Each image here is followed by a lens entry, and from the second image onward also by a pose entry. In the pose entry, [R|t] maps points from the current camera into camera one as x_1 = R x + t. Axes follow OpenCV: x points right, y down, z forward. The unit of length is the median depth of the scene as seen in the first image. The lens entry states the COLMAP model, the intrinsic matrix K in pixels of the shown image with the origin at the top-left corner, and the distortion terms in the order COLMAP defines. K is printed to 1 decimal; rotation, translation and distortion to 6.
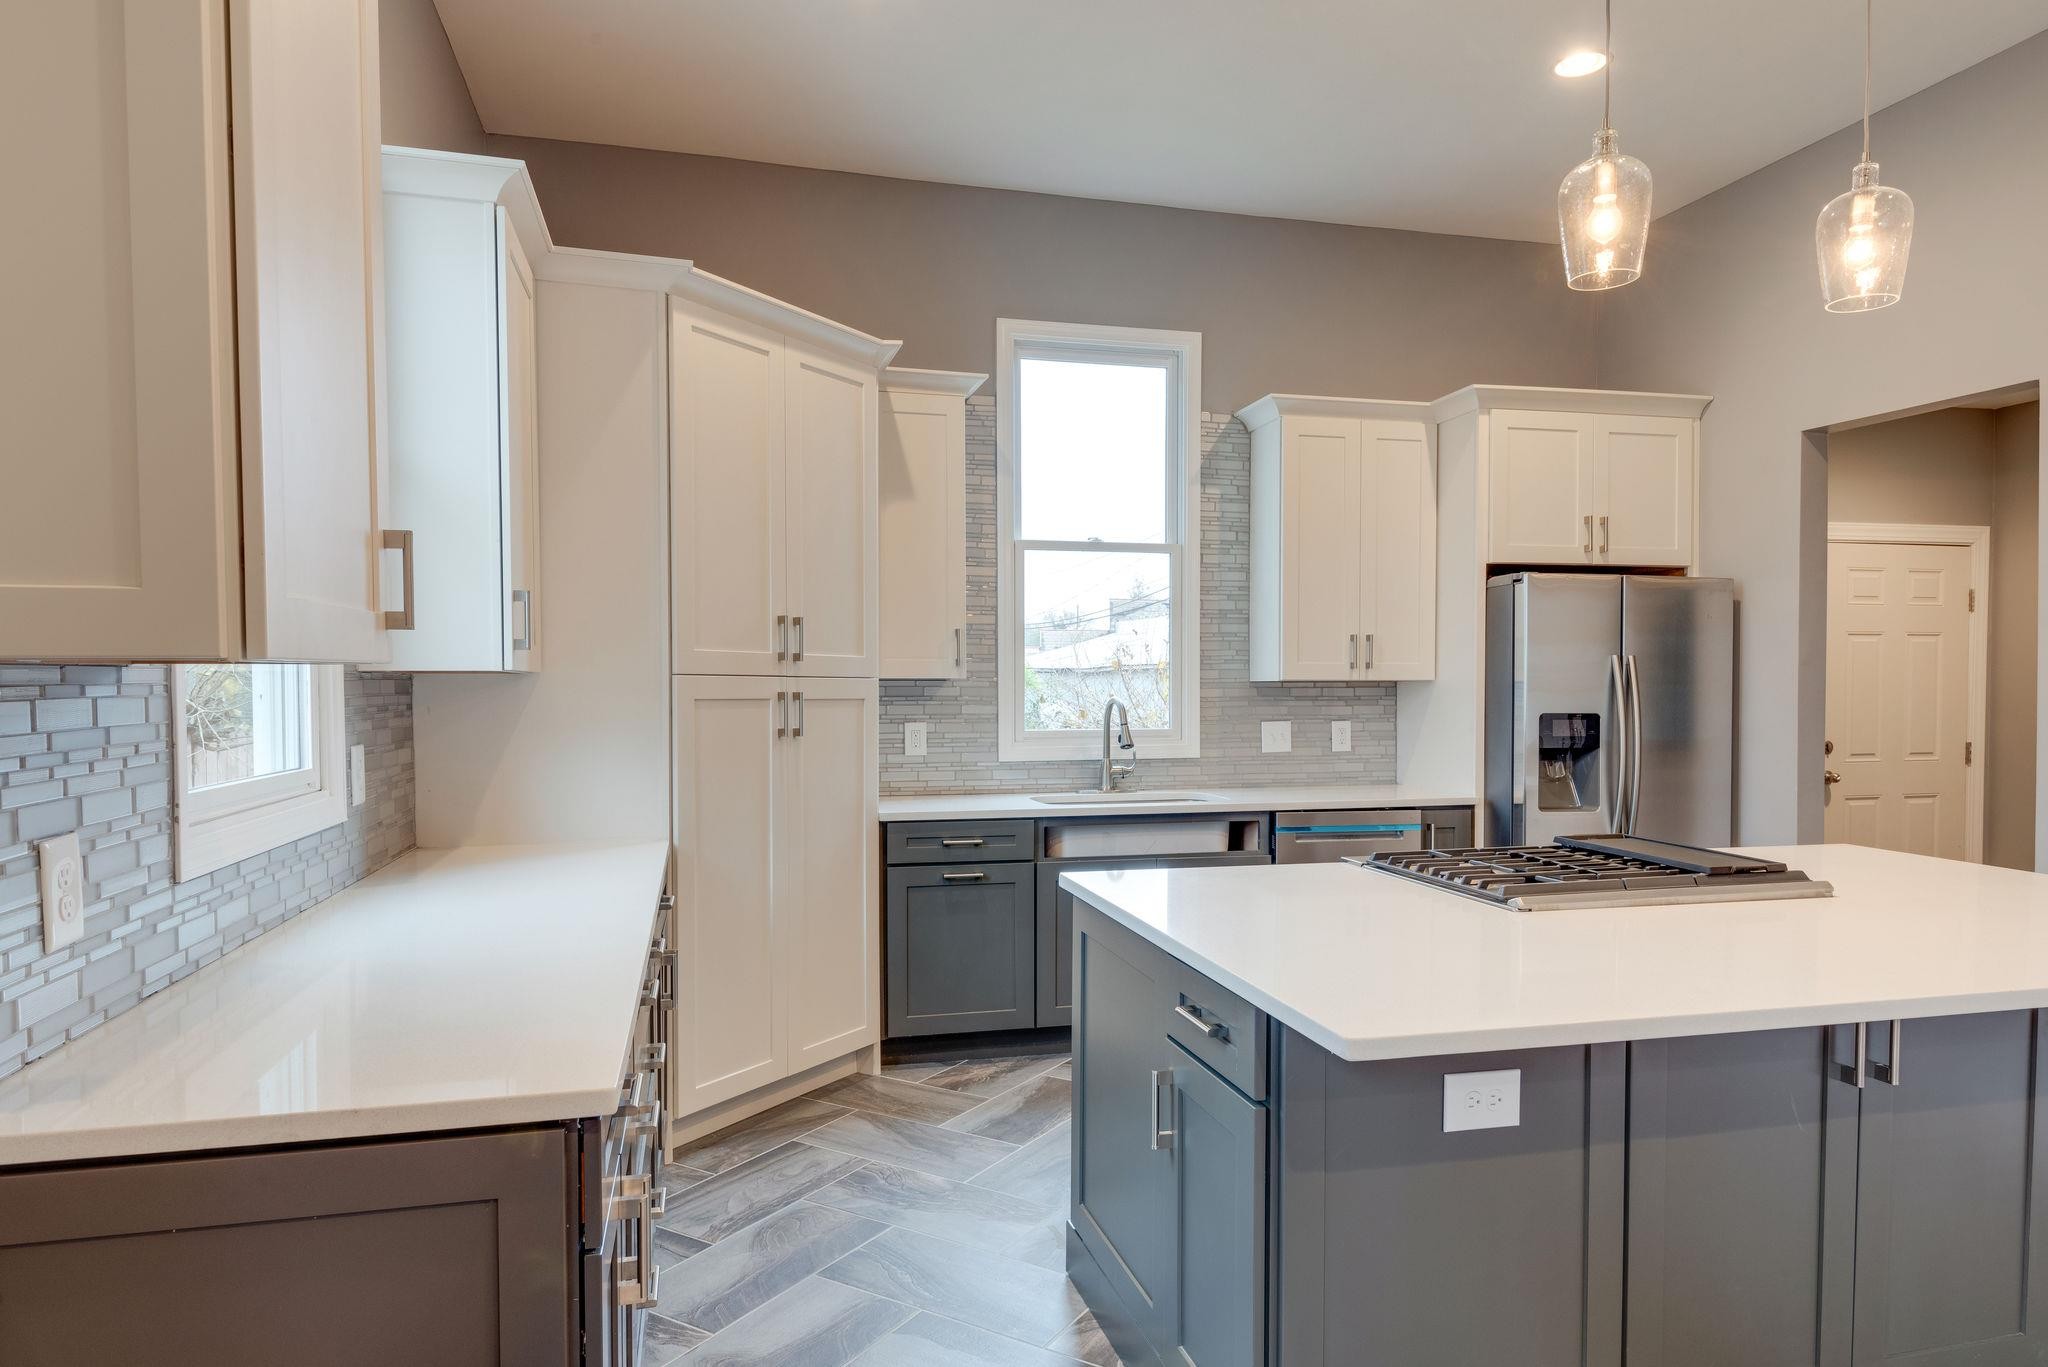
lens RADIAL K [[1254.3, 0, 1020.4], [0, 1254.3, 708.7], [0, 0, 1]] dist [0.001207, 0.001080]
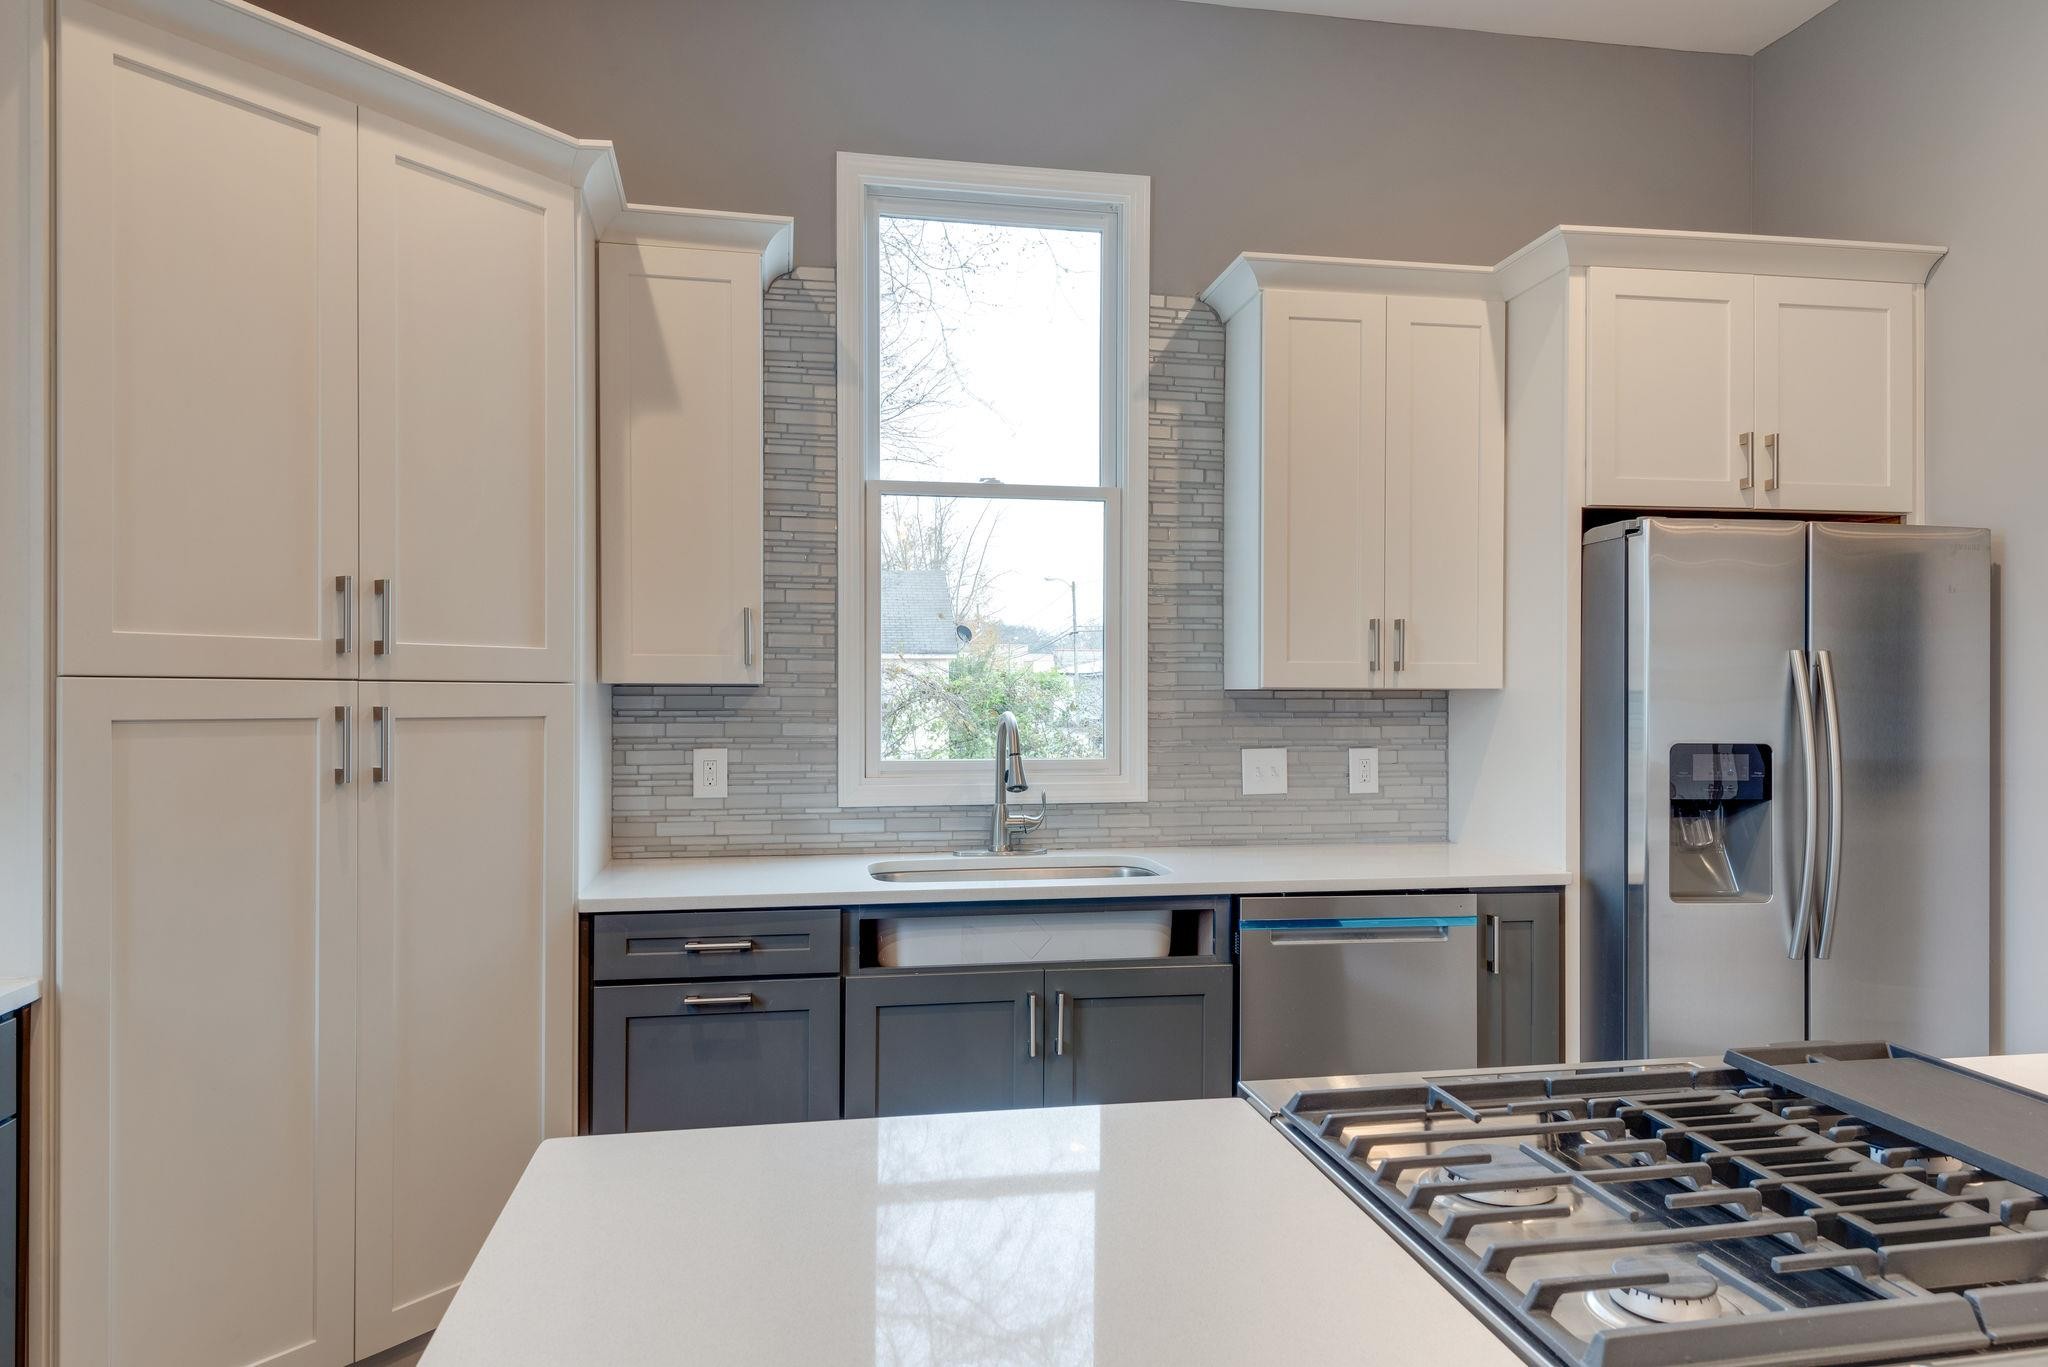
lens RADIAL K [[1262.5, 0, 1024.0], [0, 1262.5, 683.5], [0, 0, 1]] dist [0.015018, -0.003714]
pose [[0.997564, 0.003432, -0.069675, 0.130002], [-0.005043, 0.999724, -0.022957, -0.009351], [0.069577, 0.023252, 0.997306, 0.330670]]
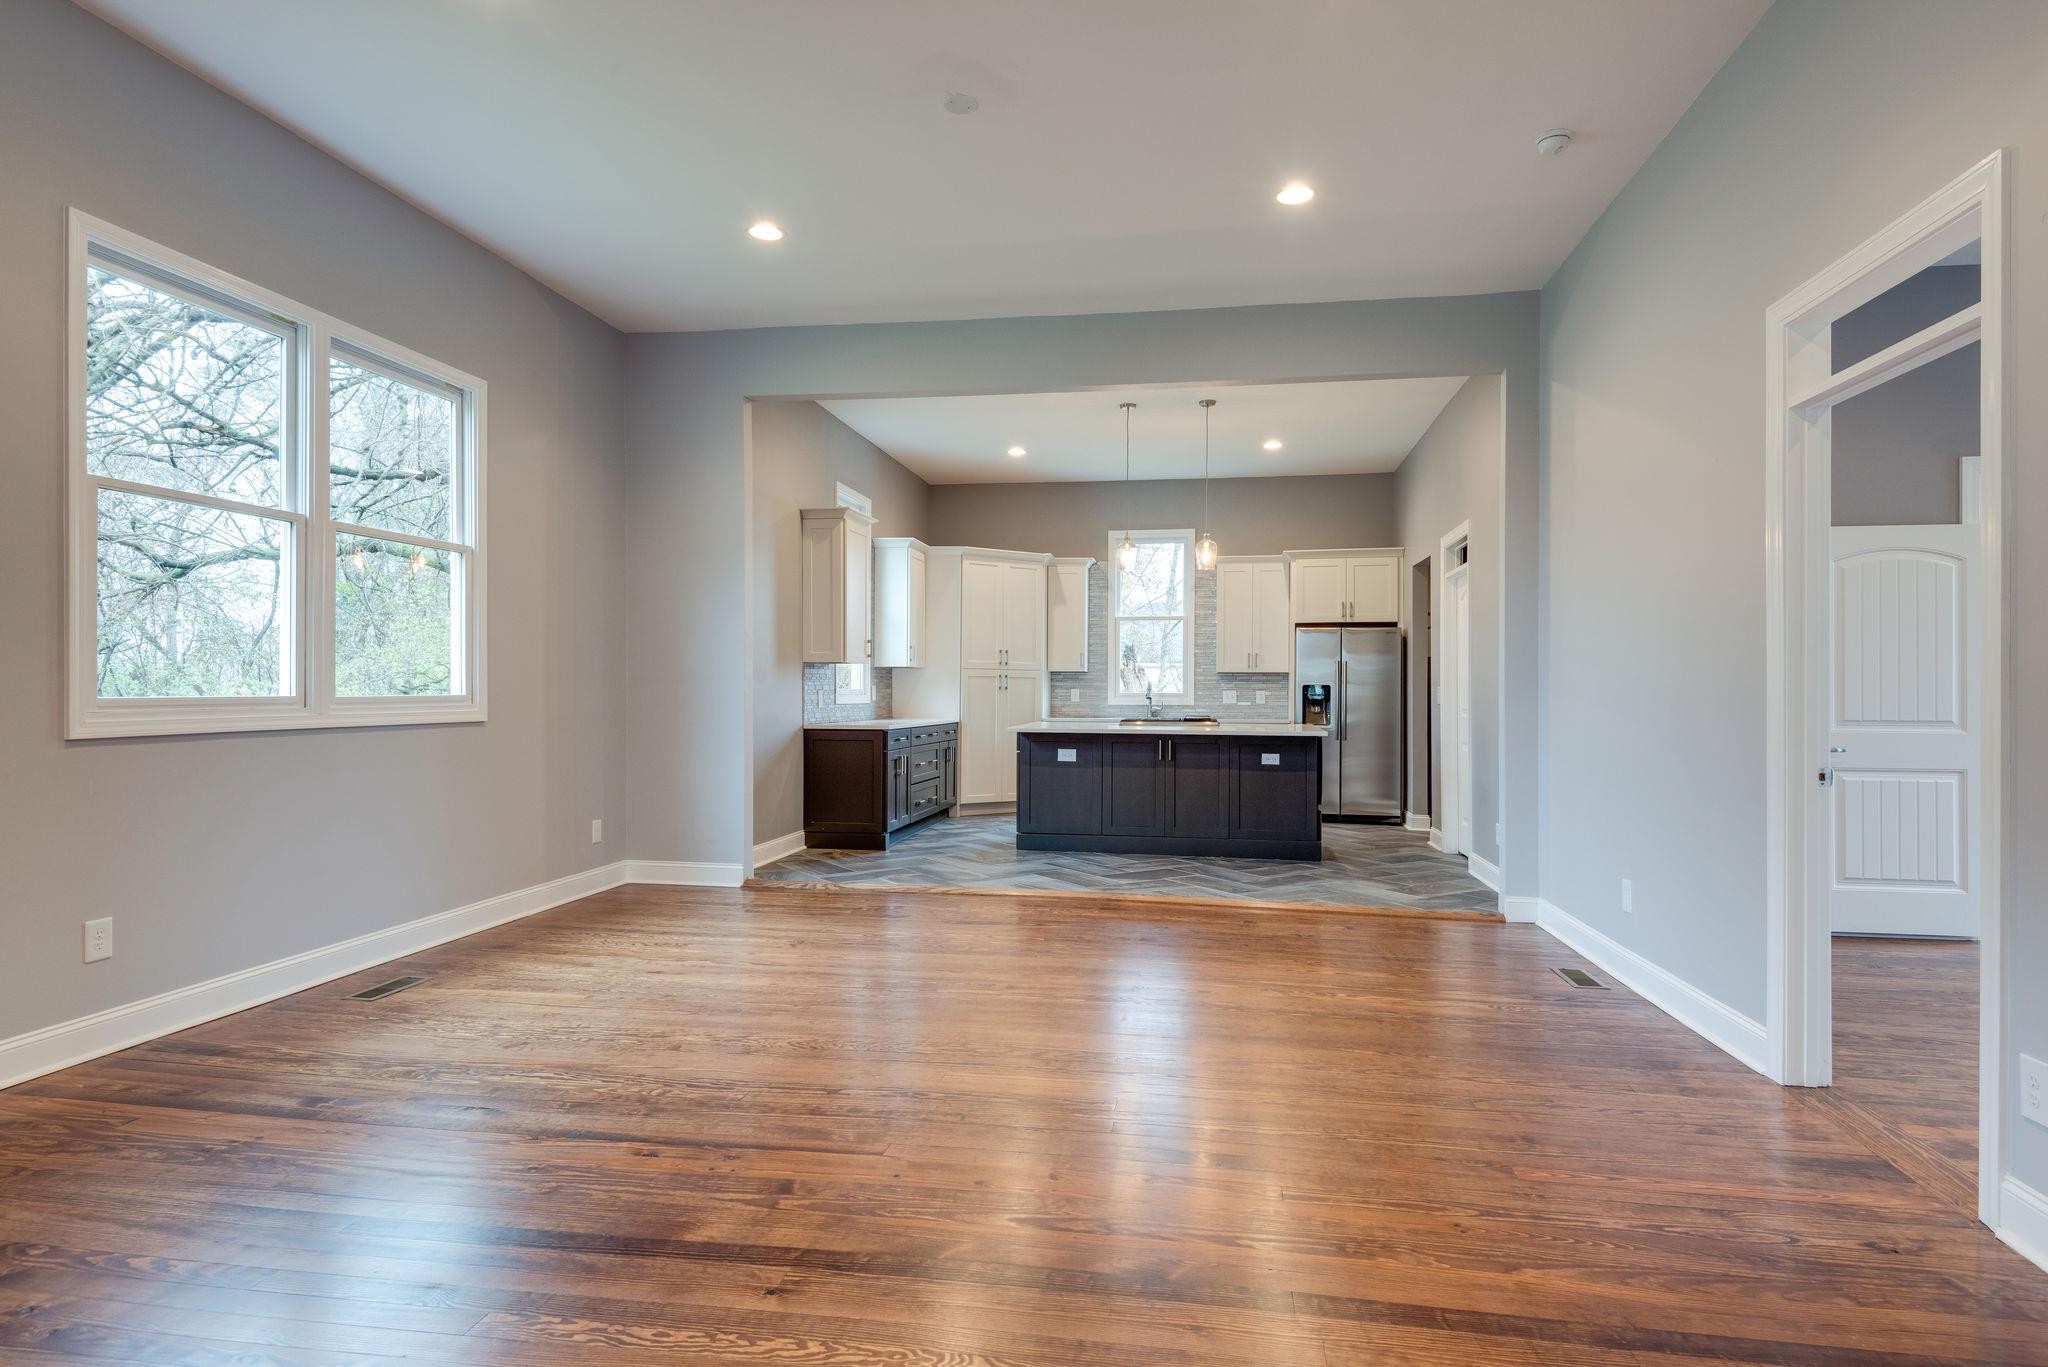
lens RADIAL K [[1131.6, 0, 1024.0], [0, 1131.6, 683.5], [0, 0, 1]] dist [0.020380, 0.000012]
pose [[0.910490, 0.001309, -0.413529, 0.778911], [-0.013265, 0.999573, -0.026042, 0.061579], [0.413319, 0.029197, 0.910118, -1.160468]]
